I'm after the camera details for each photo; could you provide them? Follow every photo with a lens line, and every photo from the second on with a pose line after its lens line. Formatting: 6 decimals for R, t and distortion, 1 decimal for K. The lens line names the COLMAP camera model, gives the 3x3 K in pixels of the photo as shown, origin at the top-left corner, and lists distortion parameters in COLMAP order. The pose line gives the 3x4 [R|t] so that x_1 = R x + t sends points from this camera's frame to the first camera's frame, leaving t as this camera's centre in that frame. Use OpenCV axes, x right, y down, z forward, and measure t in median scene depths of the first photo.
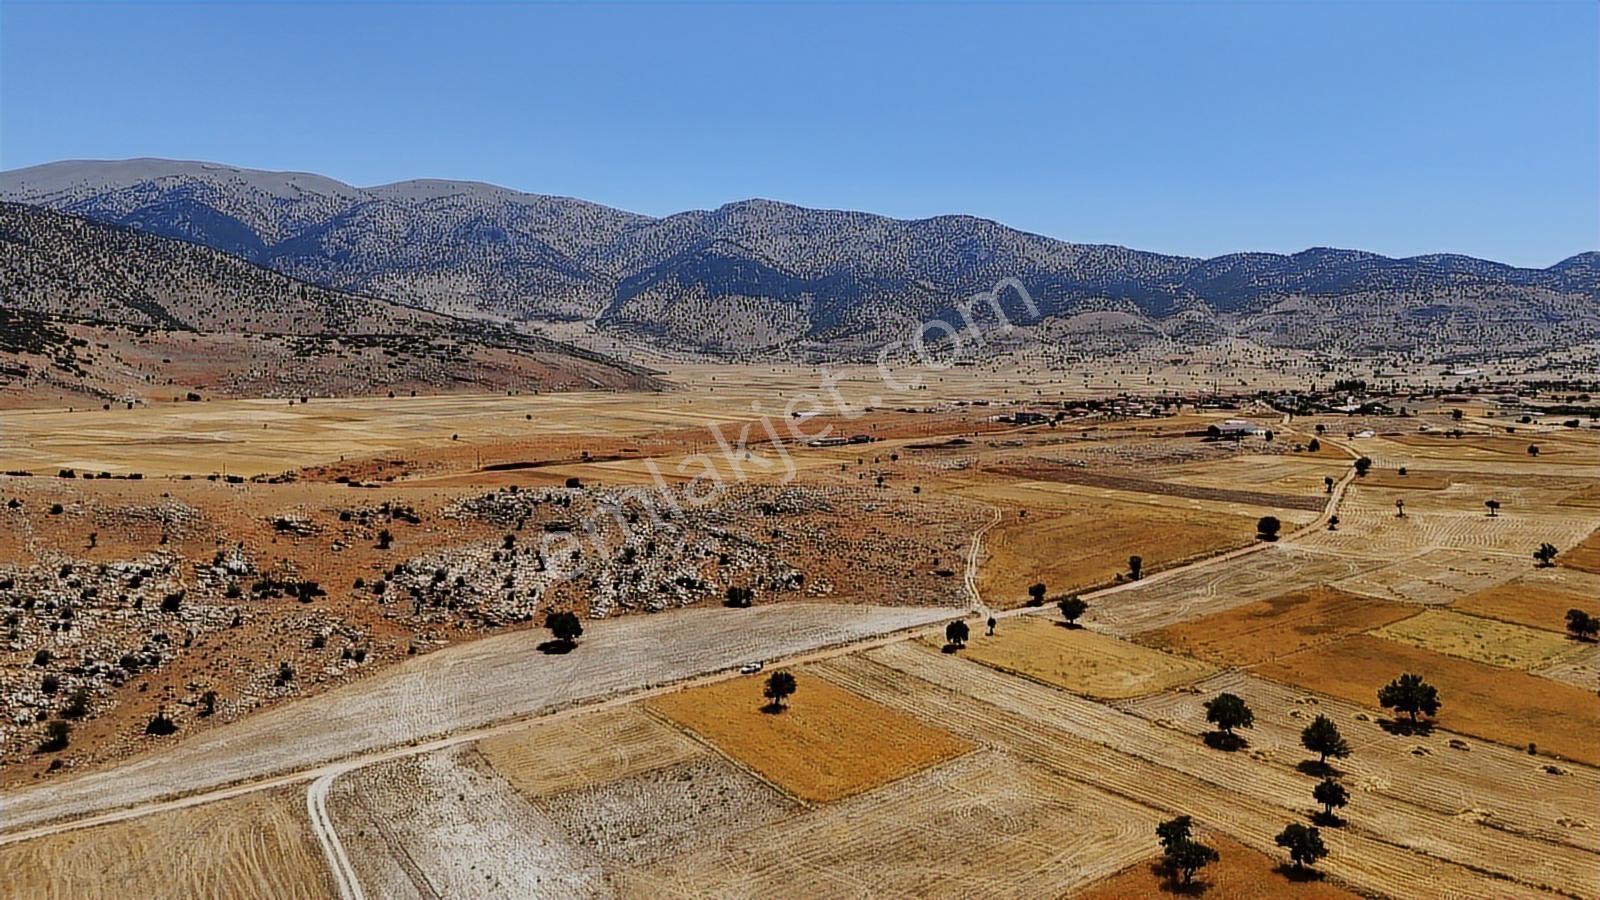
lens RADIAL K [[1177.4, 0, 800.0], [0, 1177.4, 450.0], [0, 0, 1]] dist [0.074654, -0.082393]
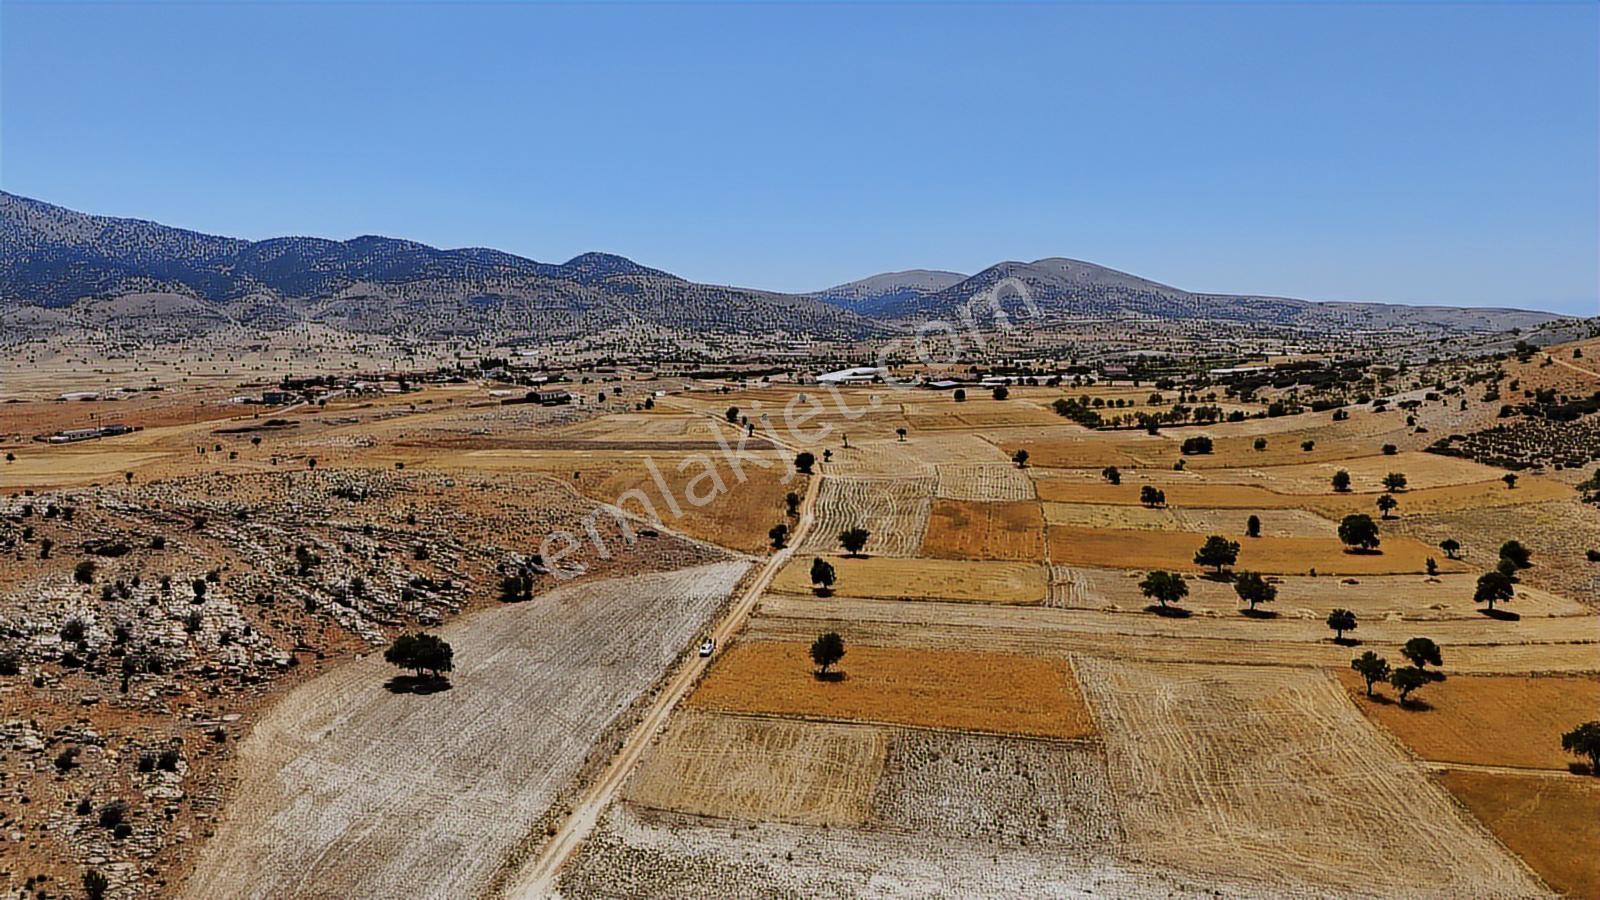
lens RADIAL K [[1179.6, 0, 800.0], [0, 1179.6, 450.0], [0, 0, 1]] dist [0.062951, -0.064278]
pose [[0.708642, -0.075800, 0.701485, -0.456114], [0.069993, 0.996861, 0.037010, 0.016636], [-0.702088, 0.022872, 0.711723, 0.295977]]
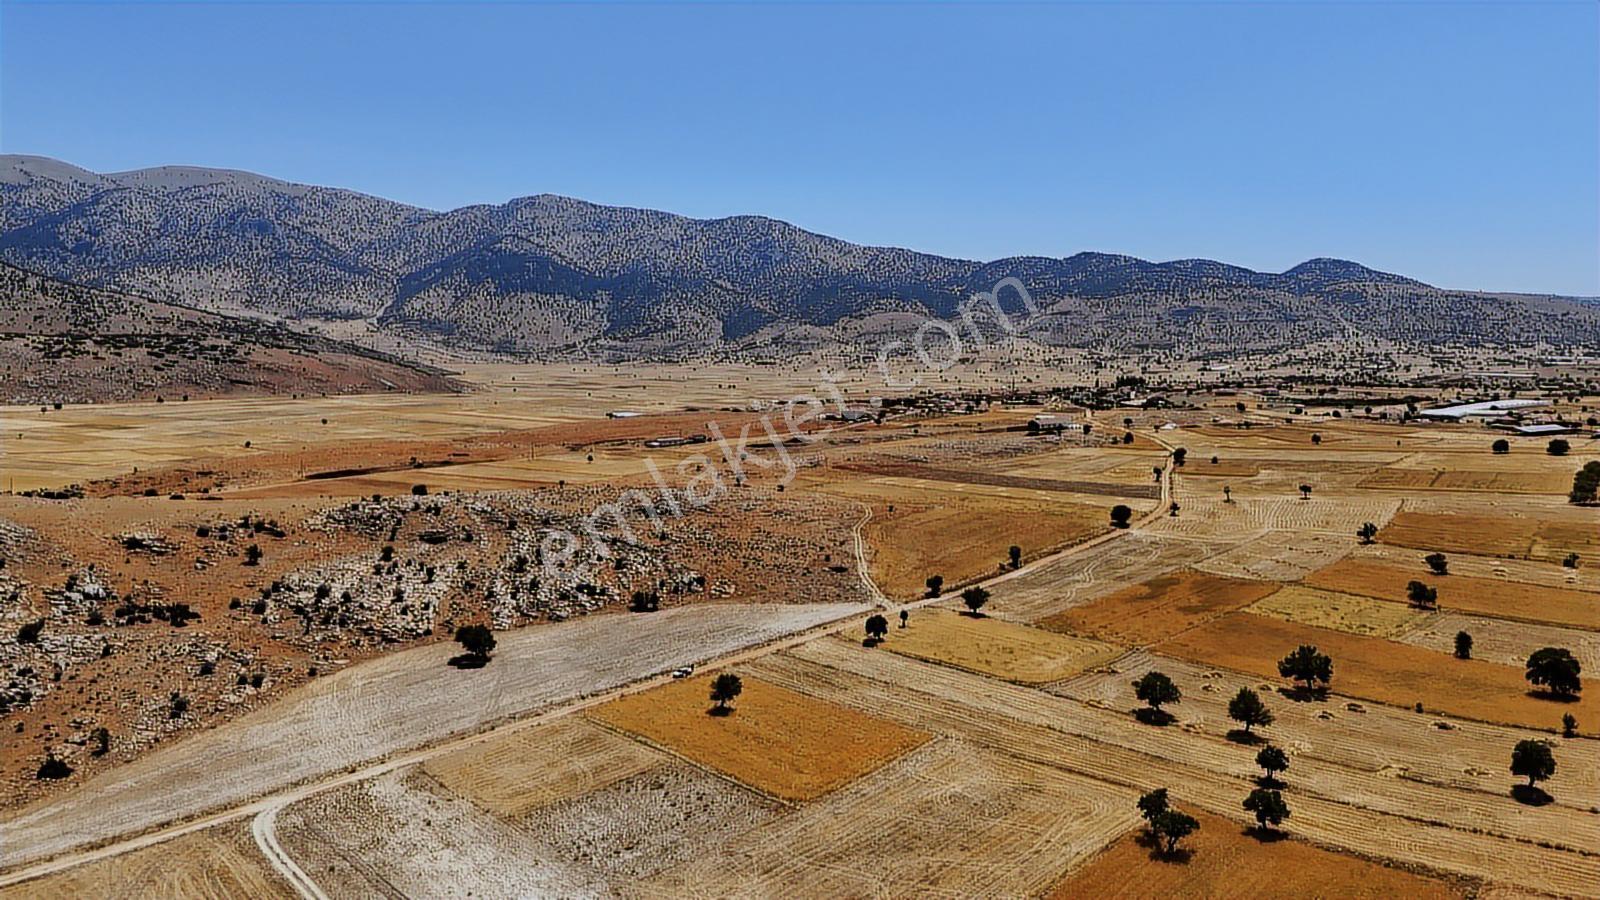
lens RADIAL K [[1177.4, 0, 800.0], [0, 1177.4, 450.0], [0, 0, 1]] dist [0.074654, -0.082393]
pose [[0.984537, -0.018743, 0.174173, -0.091891], [0.018604, 0.999824, 0.002433, -0.001724], [-0.174187, 0.000845, 0.984712, 0.005694]]
